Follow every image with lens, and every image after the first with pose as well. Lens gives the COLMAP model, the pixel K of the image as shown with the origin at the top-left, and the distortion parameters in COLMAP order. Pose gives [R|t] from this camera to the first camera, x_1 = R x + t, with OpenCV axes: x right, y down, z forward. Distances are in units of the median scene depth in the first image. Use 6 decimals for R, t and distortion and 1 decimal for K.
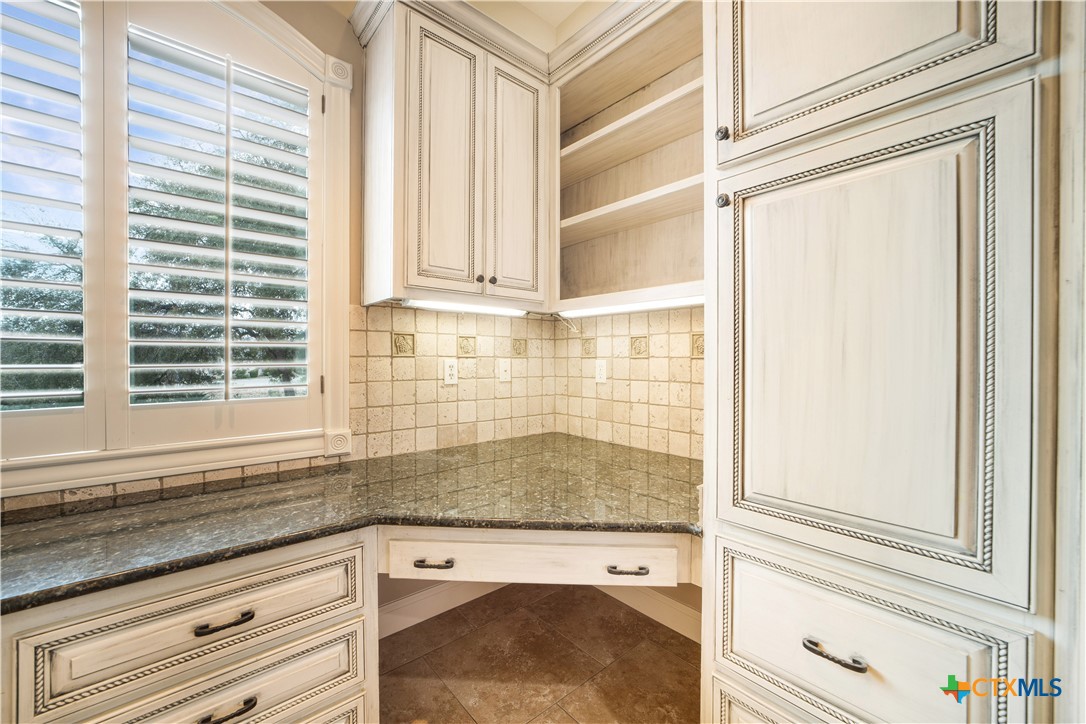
lens RADIAL K [[426.4, 0, 550.7], [0, 426.4, 365.8], [0, 0, 1]] dist [-0.016104, 0.000347]
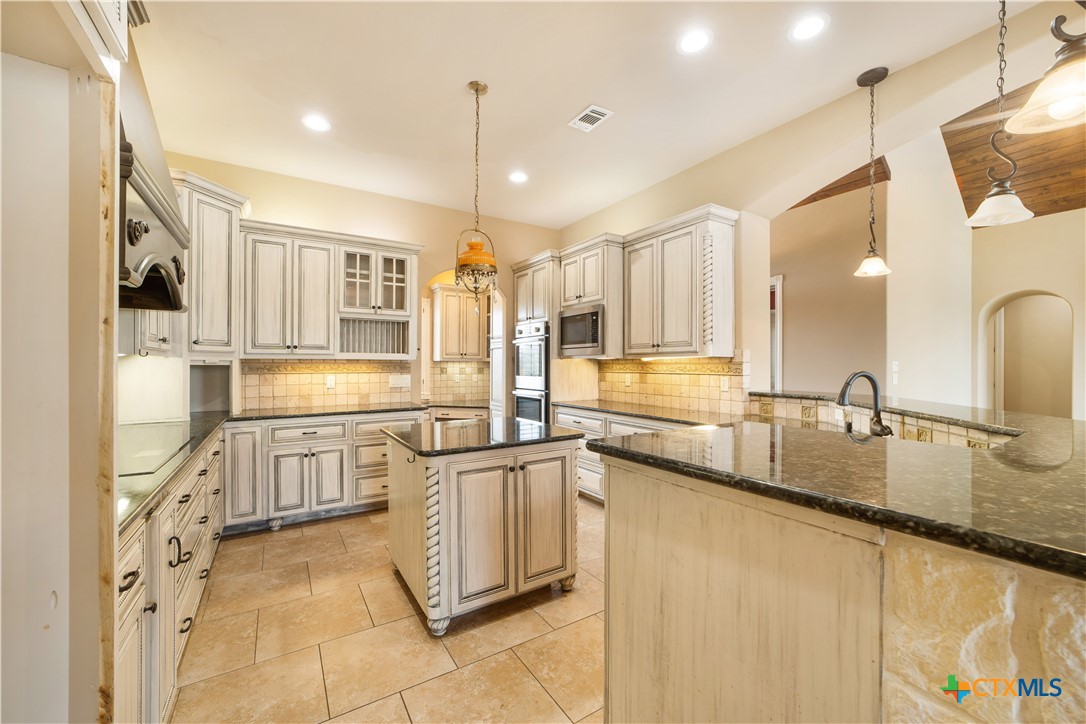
lens RADIAL K [[426.4, 0, 550.7], [0, 426.4, 365.8], [0, 0, 1]] dist [-0.016104, 0.000347]
pose [[0.987247, 0.002214, -0.159181, 1.436119], [-0.004136, 0.999922, -0.011746, -0.069357], [0.159143, 0.012255, 0.987180, -3.097597]]
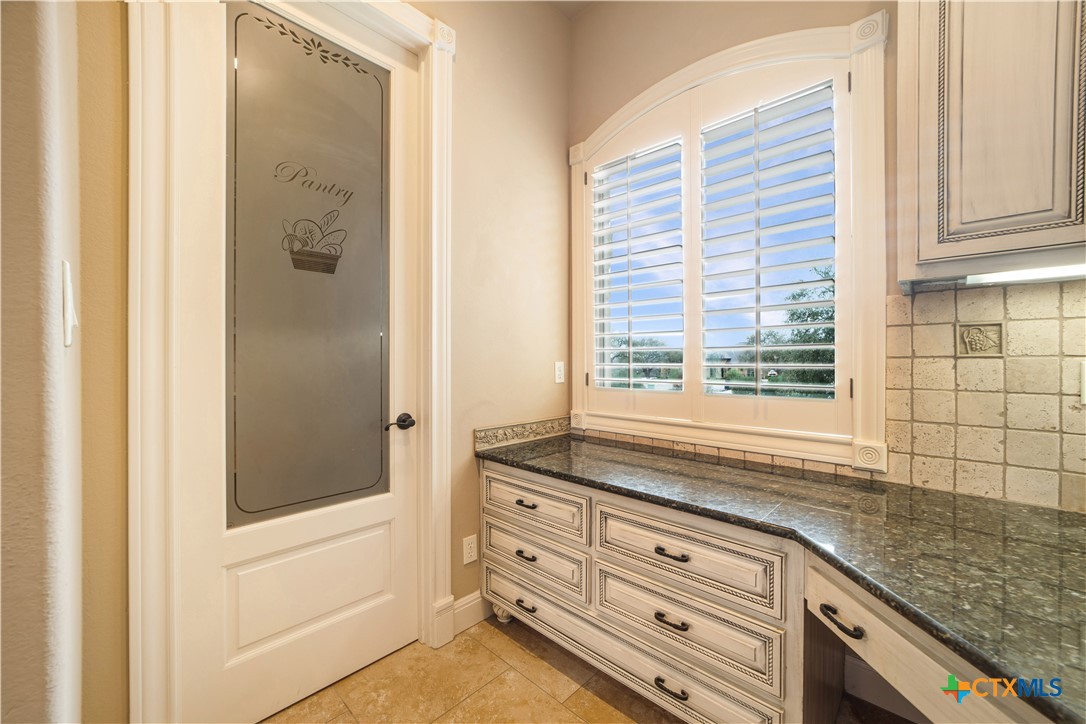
lens RADIAL K [[426.4, 0, 550.7], [0, 426.4, 365.8], [0, 0, 1]] dist [-0.016104, 0.000347]
pose [[0.083789, 0.011671, -0.996415, 0.354253], [-0.014124, 0.999845, 0.010524, -0.005732], [0.996383, 0.013191, 0.083941, 0.306230]]
